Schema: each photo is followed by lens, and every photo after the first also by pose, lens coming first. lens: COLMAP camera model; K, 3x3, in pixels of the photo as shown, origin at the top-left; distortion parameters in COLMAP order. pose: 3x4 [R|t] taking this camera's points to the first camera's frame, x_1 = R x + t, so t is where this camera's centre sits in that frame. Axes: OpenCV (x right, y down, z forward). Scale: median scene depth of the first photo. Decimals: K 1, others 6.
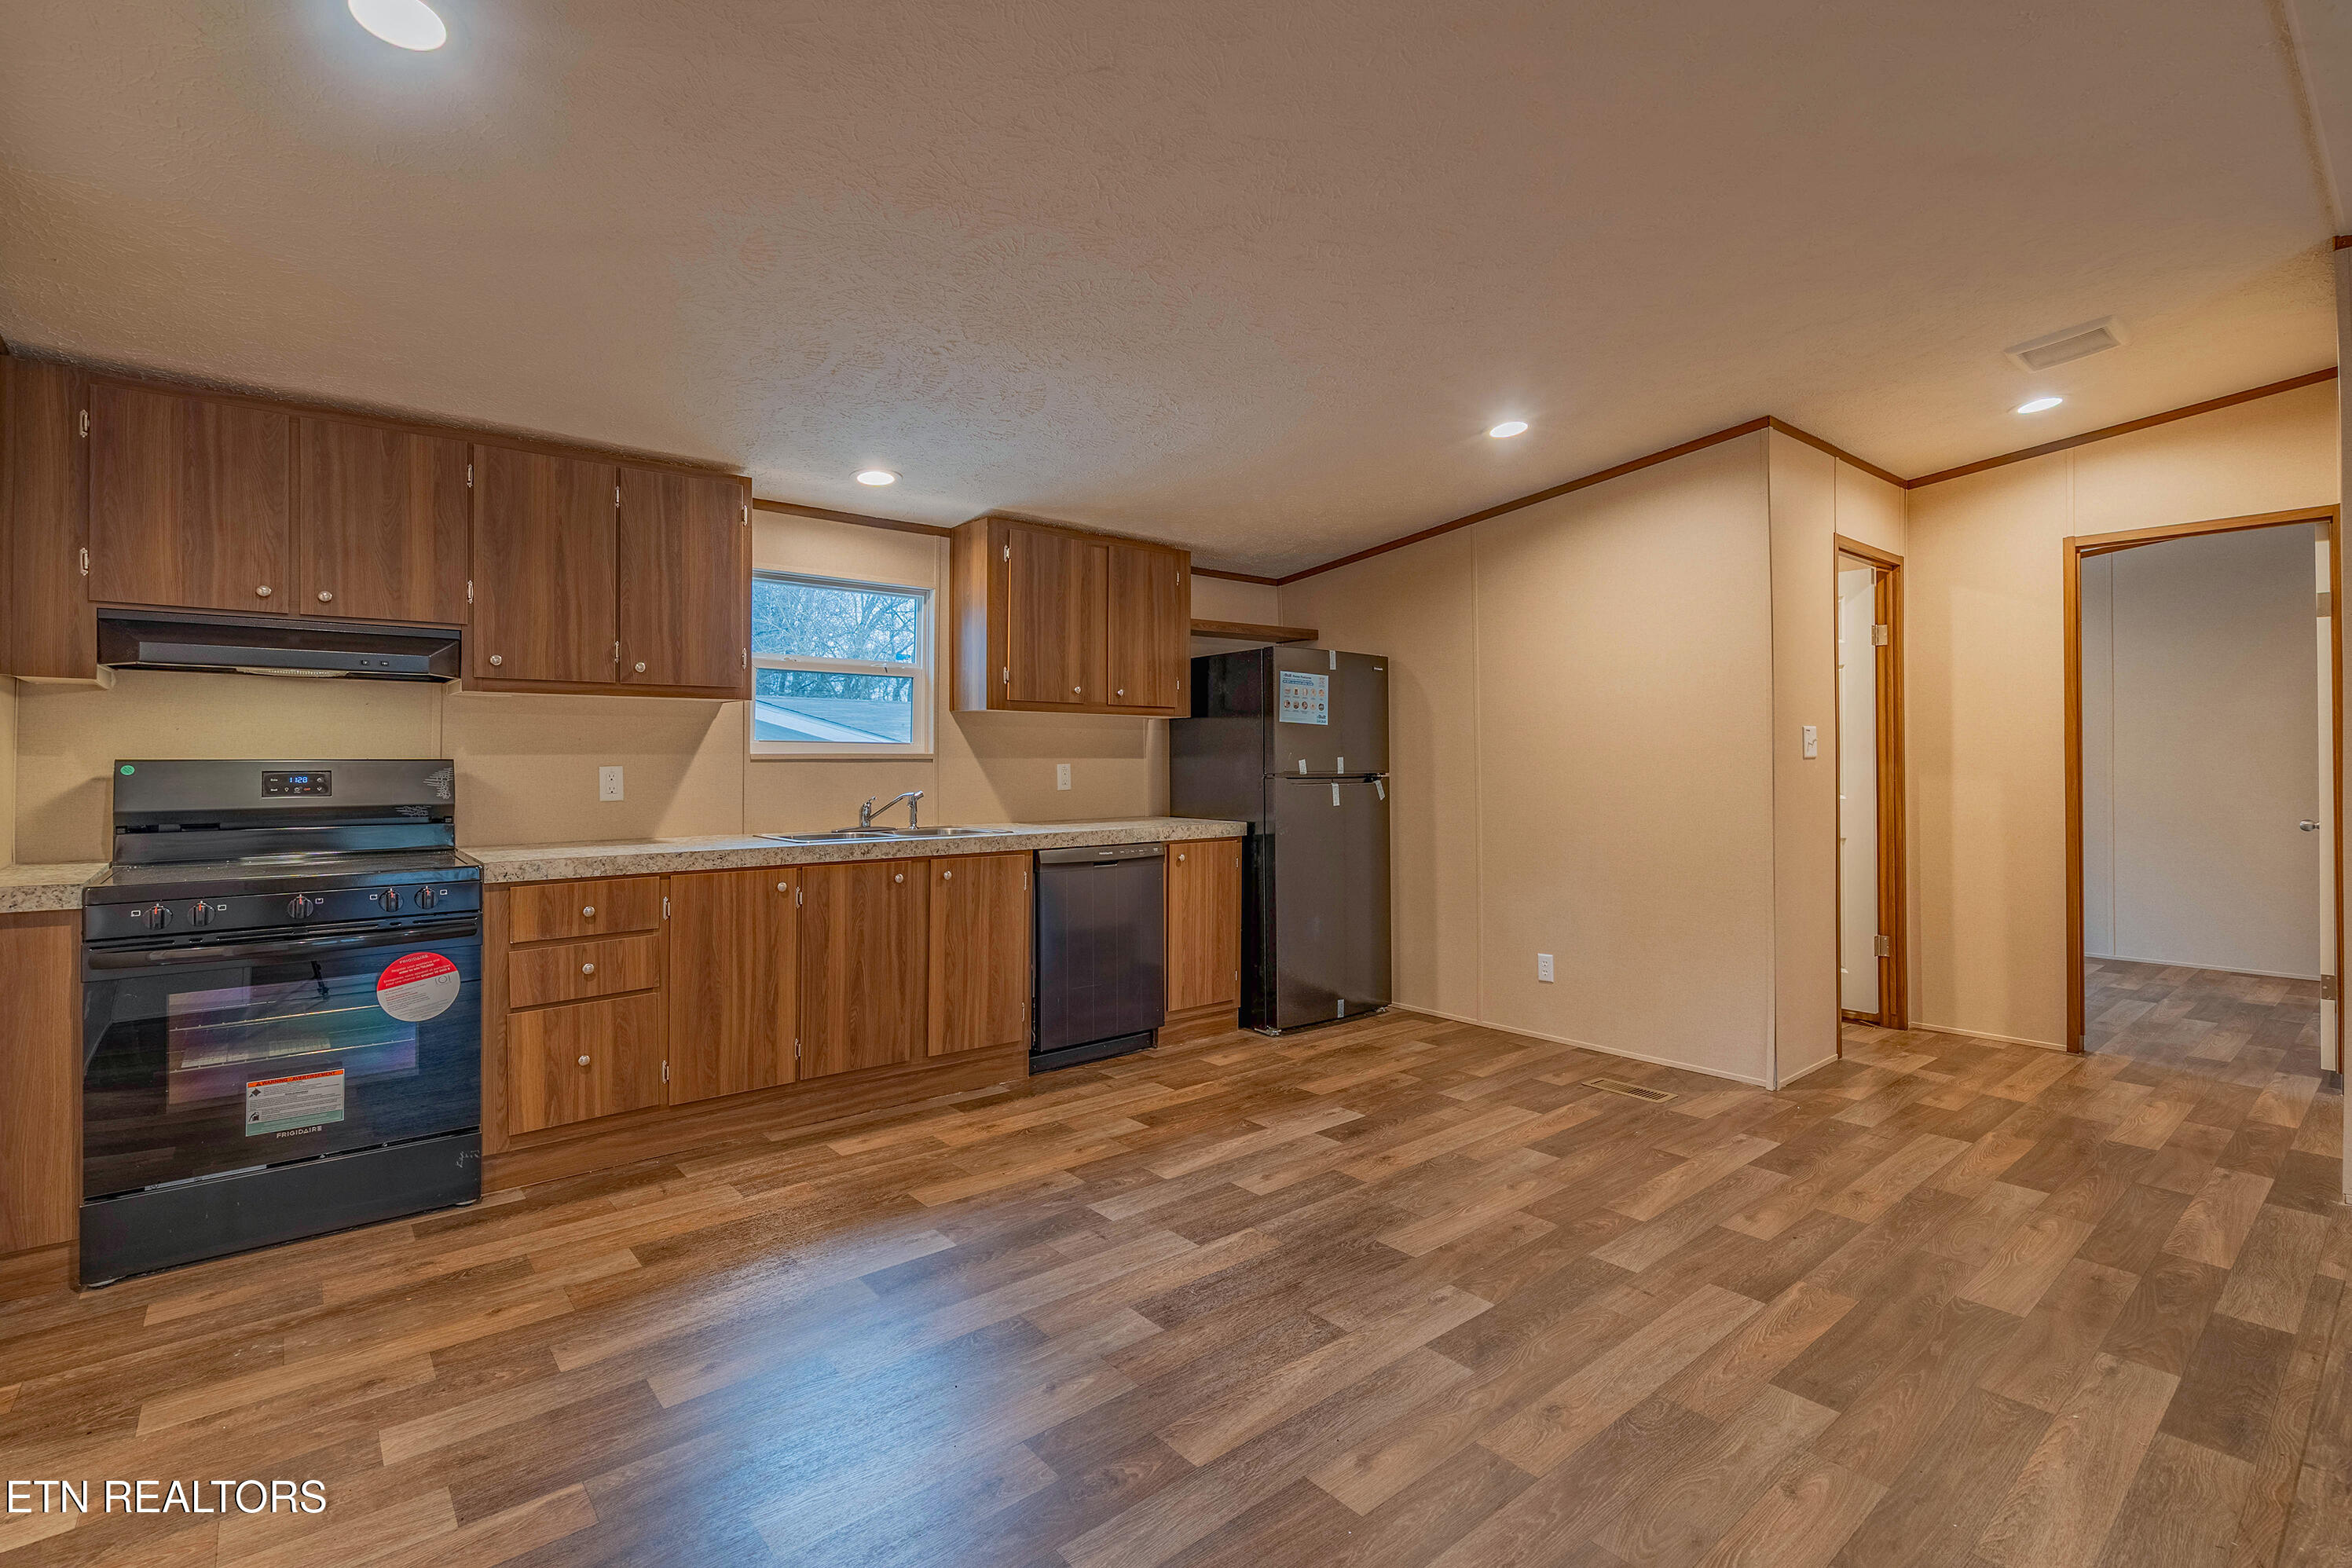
lens RADIAL K [[1066.8, 0, 1155.0], [0, 1066.8, 754.2], [0, 0, 1]] dist [-0.000664, 0.000125]
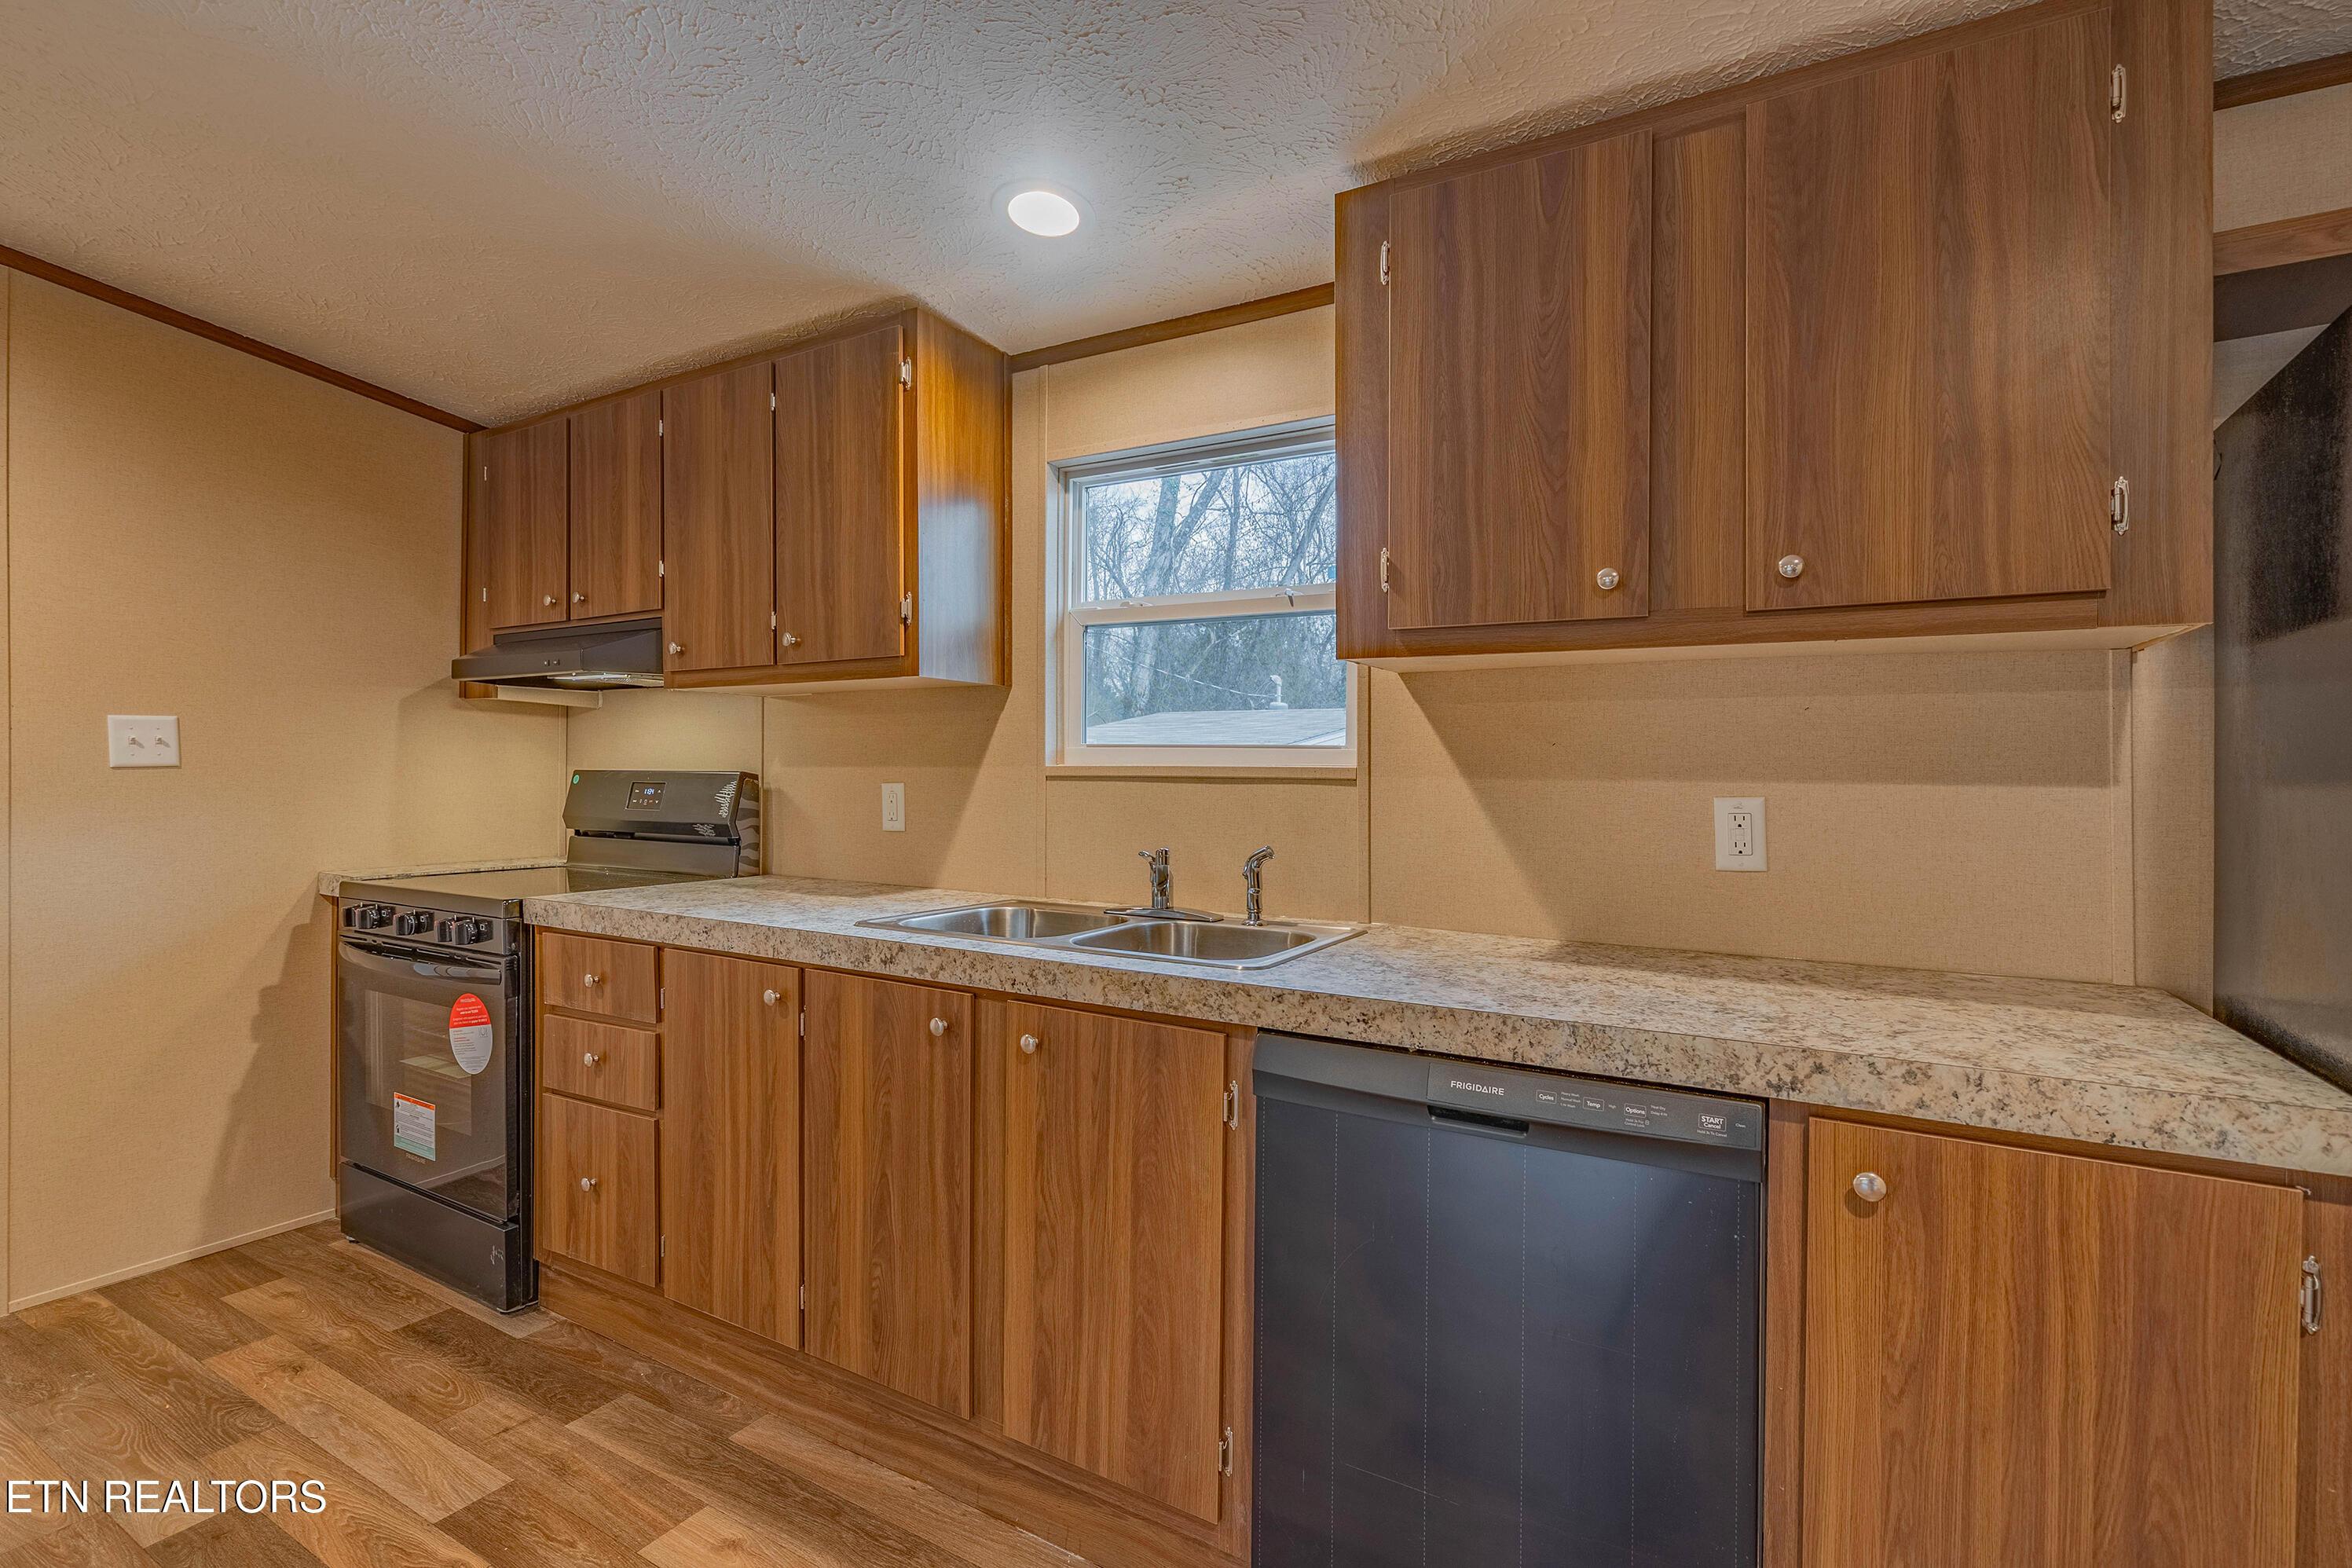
lens RADIAL K [[1064.7, 0, 1175.1], [0, 1064.7, 772.2], [0, 0, 1]] dist [-0.000779, -0.000075]
pose [[0.362826, 0.002698, -0.931853, 0.240124], [-0.005779, 0.999983, 0.000645, 0.002378], [0.931839, 0.005151, 0.362836, 0.930374]]
